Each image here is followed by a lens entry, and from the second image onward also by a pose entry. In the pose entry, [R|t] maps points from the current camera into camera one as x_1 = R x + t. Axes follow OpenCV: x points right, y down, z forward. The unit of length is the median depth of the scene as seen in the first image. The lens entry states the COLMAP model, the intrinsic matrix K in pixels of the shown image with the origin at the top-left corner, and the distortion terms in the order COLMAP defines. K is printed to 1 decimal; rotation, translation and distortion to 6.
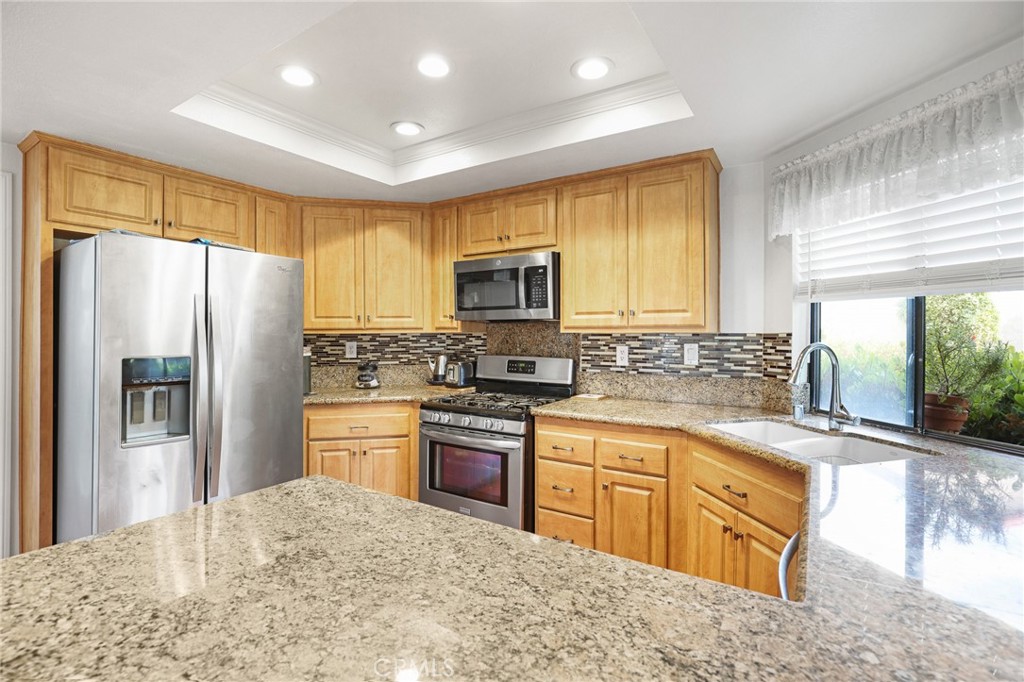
lens RADIAL K [[472.7, 0, 512.1], [0, 472.7, 333.8], [0, 0, 1]] dist [-0.028888, 0.003770]
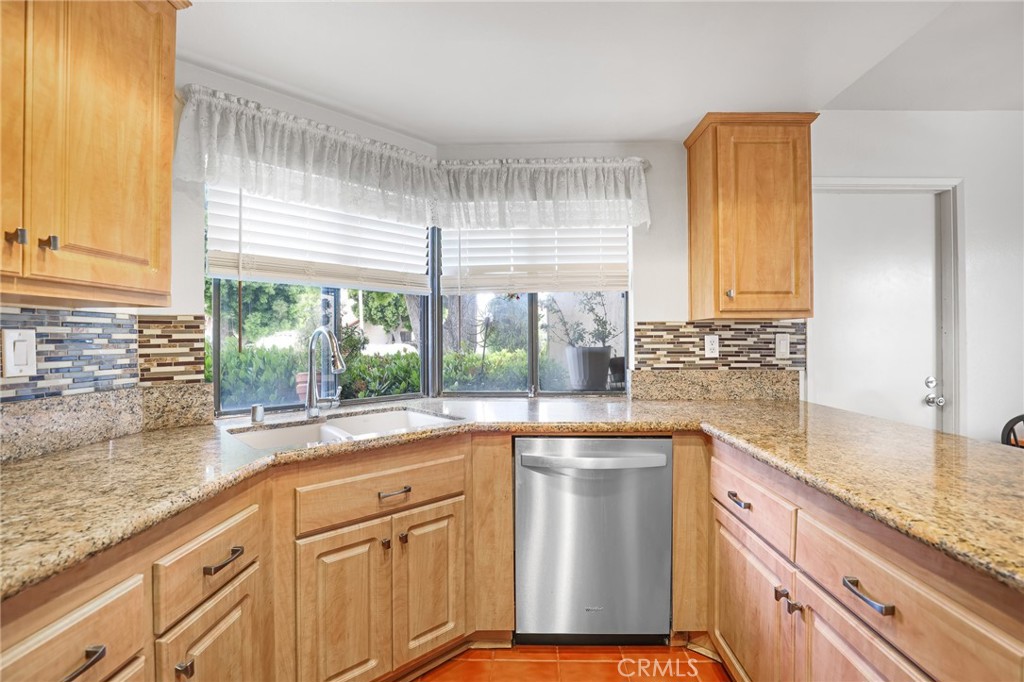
lens RADIAL K [[472.7, 0, 521.4], [0, 472.7, 340.0], [0, 0, 1]] dist [-0.028888, 0.003770]
pose [[-0.532886, 0.005958, 0.846166, -0.265780], [0.010695, 0.999943, -0.000306, 0.038060], [-0.846120, 0.008887, -0.532919, 0.859202]]
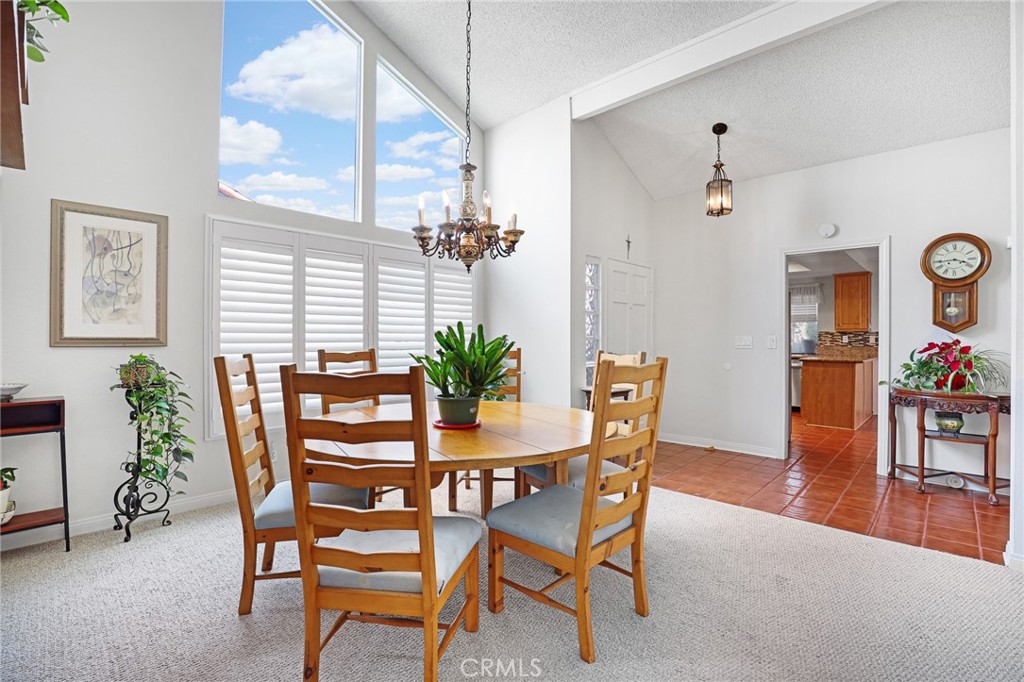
lens RADIAL K [[472.7, 0, 511.1], [0, 472.7, 342.8], [0, 0, 1]] dist [-0.028888, 0.003770]
pose [[0.189595, -0.001656, 0.981861, -2.920636], [0.002867, 0.999995, 0.001132, 0.066451], [-0.981858, 0.002601, 0.189599, 1.554431]]
